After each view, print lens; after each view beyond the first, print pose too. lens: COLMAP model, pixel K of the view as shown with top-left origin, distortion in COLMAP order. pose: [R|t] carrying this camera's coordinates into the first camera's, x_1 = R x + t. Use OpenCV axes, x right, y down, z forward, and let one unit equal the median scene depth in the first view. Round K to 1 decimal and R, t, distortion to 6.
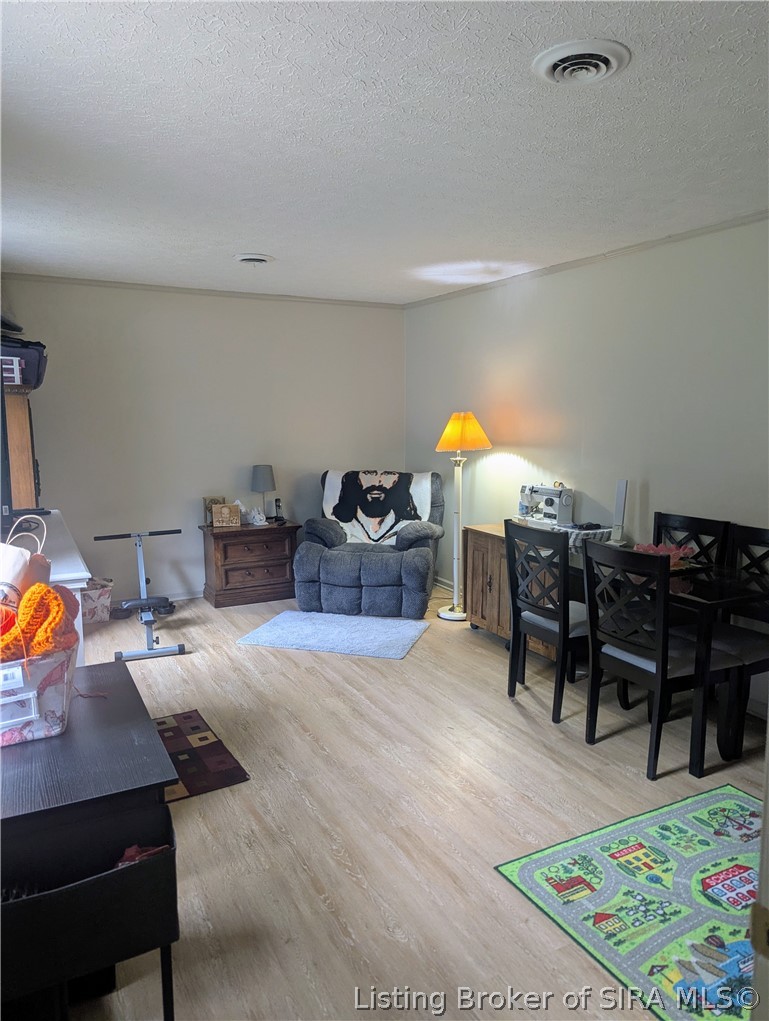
lens RADIAL K [[714.6, 0, 389.2], [0, 714.6, 510.2], [0, 0, 1]] dist [0.023916, -0.018054]
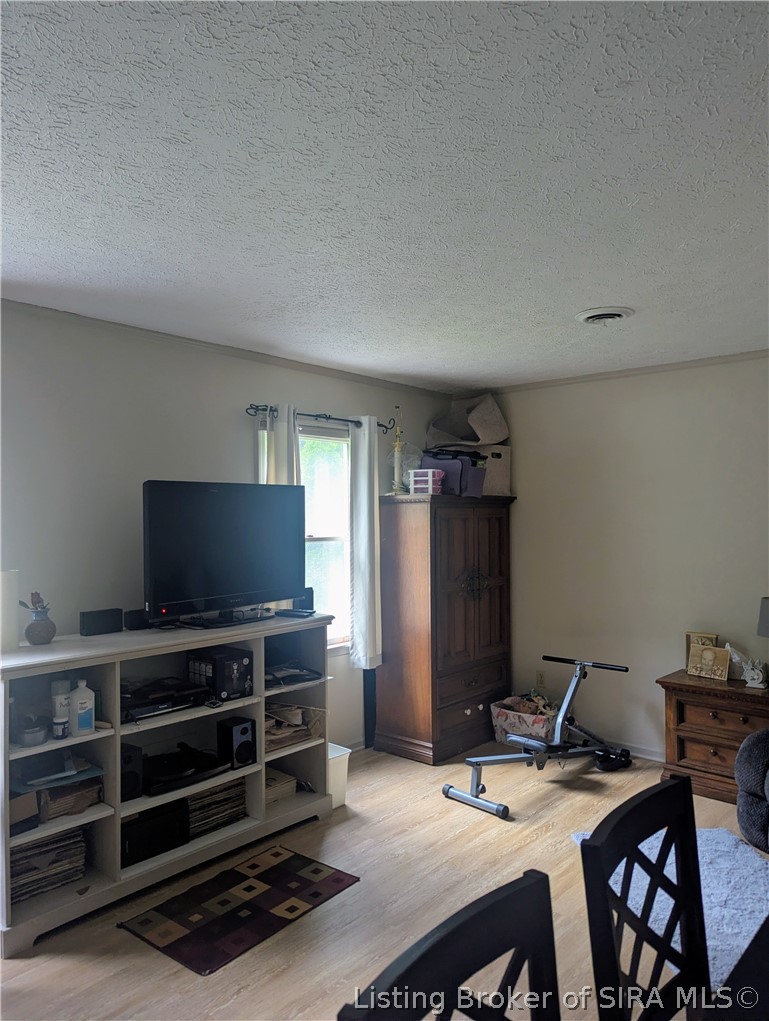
lens RADIAL K [[714.6, 0, 385.4], [0, 714.6, 517.7], [0, 0, 1]] dist [0.023916, -0.018054]
pose [[0.363597, 0.003985, -0.931548, 0.569396], [-0.122134, 0.991563, -0.043429, -0.114937], [0.923515, 0.129565, 0.361016, 0.740906]]
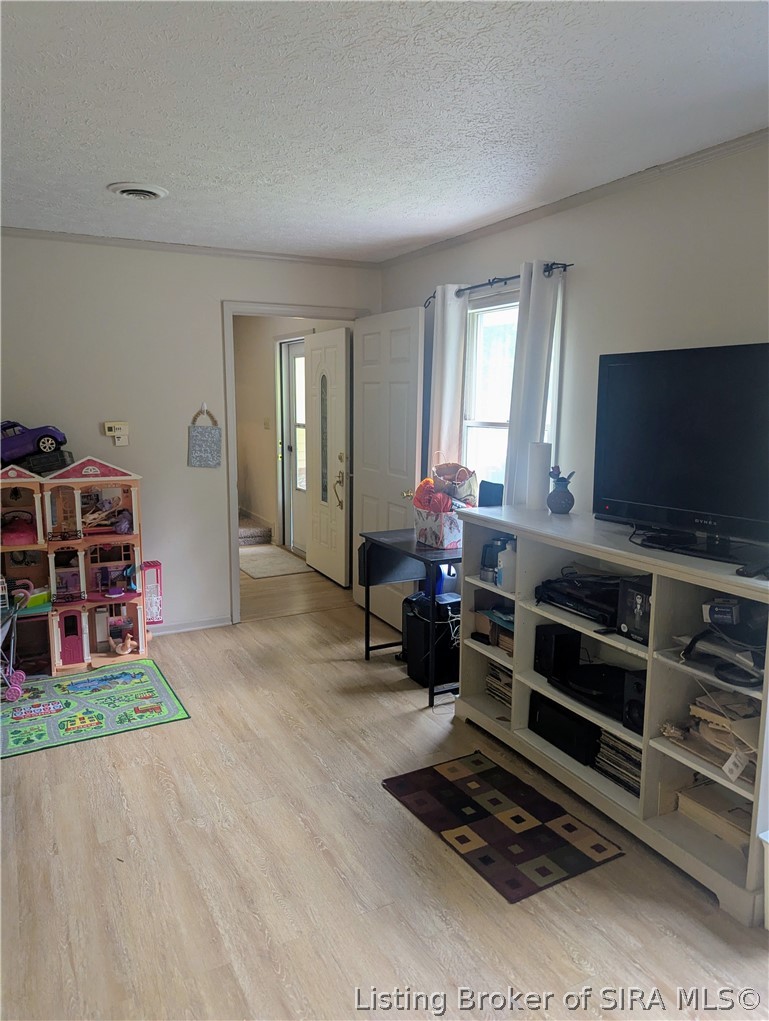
lens RADIAL K [[714.6, 0, 384.8], [0, 714.6, 512.5], [0, 0, 1]] dist [0.023916, -0.018054]
pose [[-0.999984, -0.005656, -0.000449, -0.175901], [-0.005544, 0.957061, 0.289832, -0.231461], [-0.001209, 0.289830, -0.957077, 1.633872]]
